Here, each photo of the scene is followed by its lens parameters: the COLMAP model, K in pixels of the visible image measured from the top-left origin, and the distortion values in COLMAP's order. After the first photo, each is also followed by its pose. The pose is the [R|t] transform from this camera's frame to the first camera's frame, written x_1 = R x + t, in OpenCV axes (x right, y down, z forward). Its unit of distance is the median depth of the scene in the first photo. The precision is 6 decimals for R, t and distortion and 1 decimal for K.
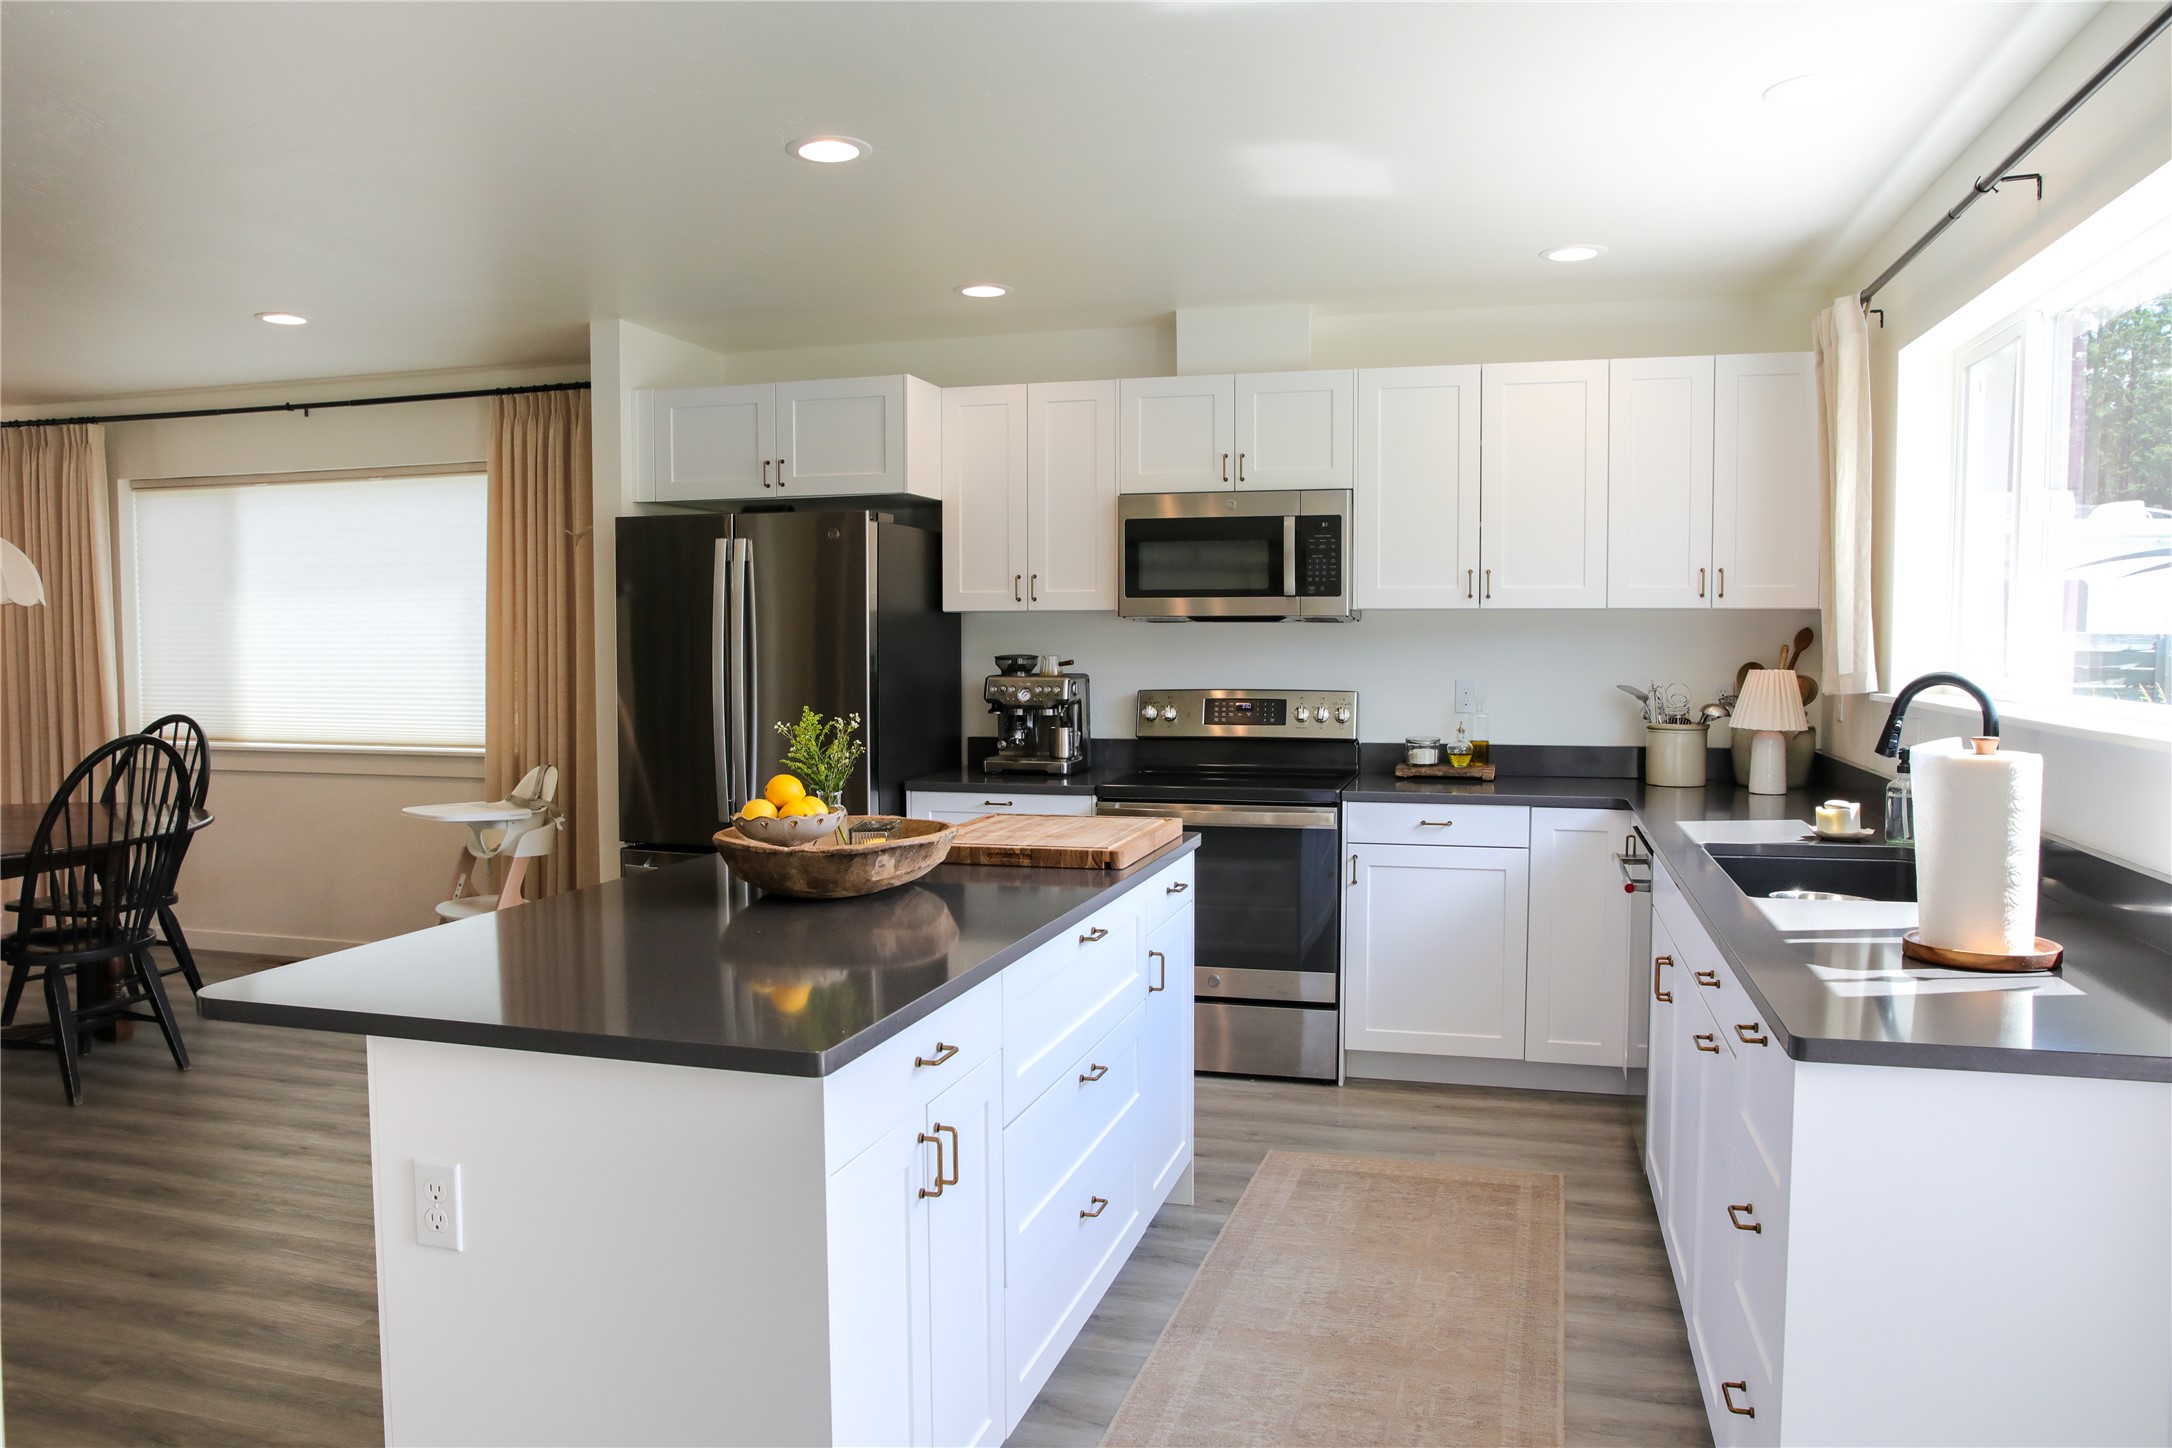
lens RADIAL K [[1499.3, 0, 1085.8], [0, 1499.3, 728.7], [0, 0, 1]] dist [-0.112076, 0.103085]
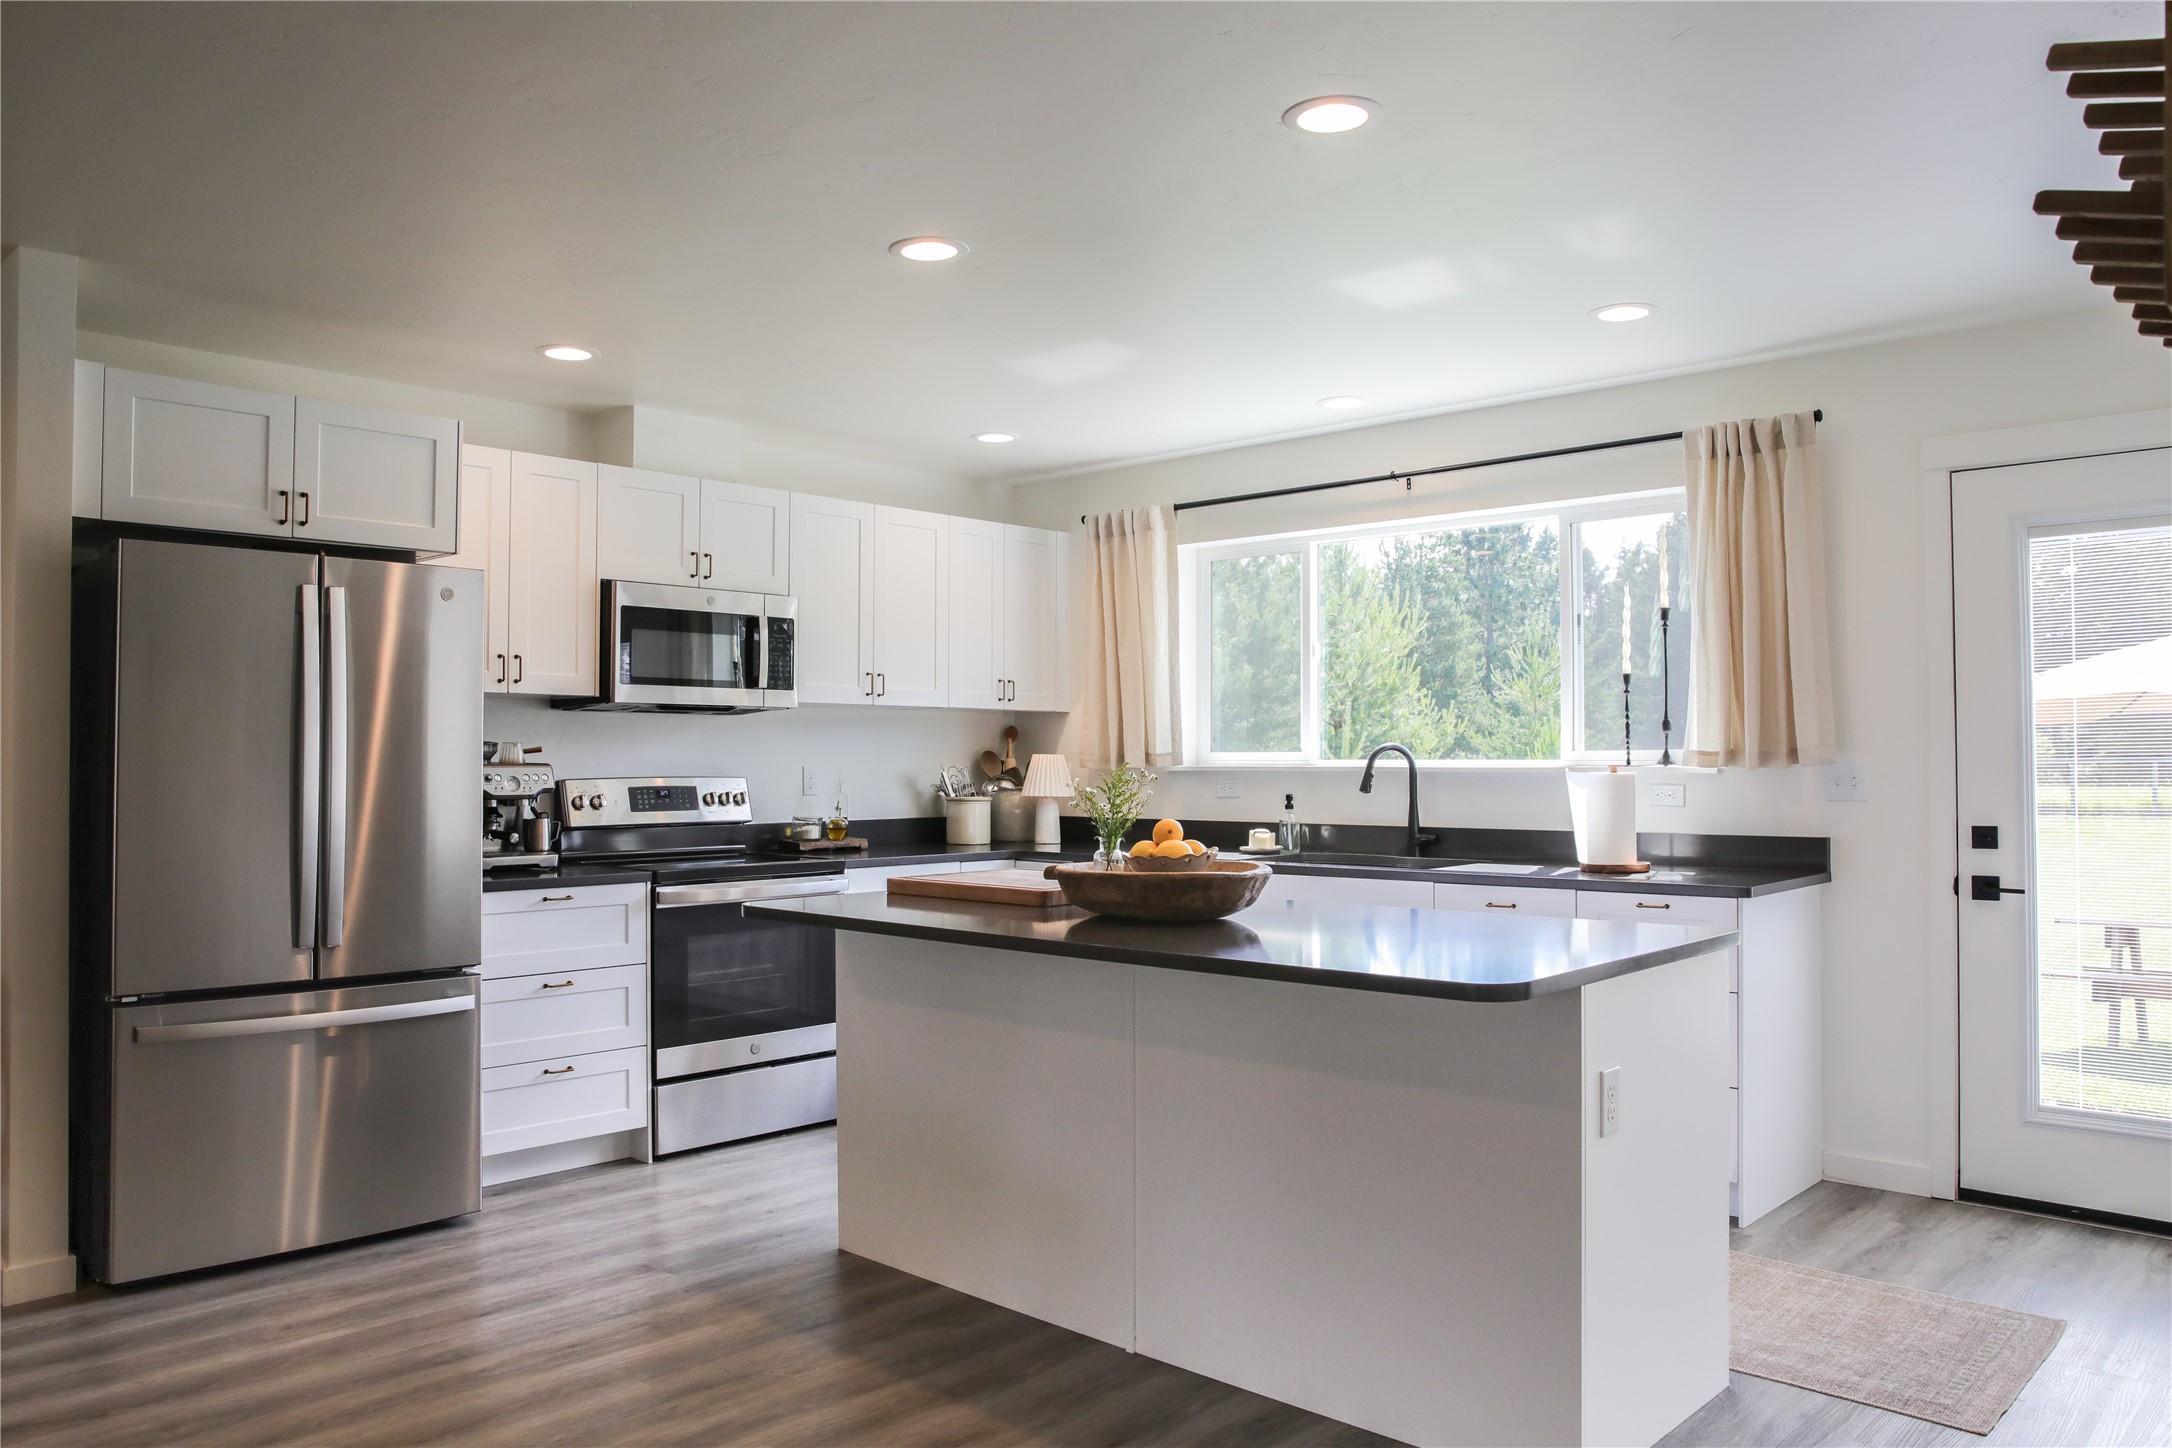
lens RADIAL K [[1499.3, 0, 1085.8], [0, 1499.3, 728.7], [0, 0, 1]] dist [-0.112076, 0.103085]
pose [[0.469753, 0.018288, 0.882609, -0.693315], [0.052194, 0.997461, -0.048447, 0.005857], [-0.881254, 0.068825, 0.467605, 0.270049]]
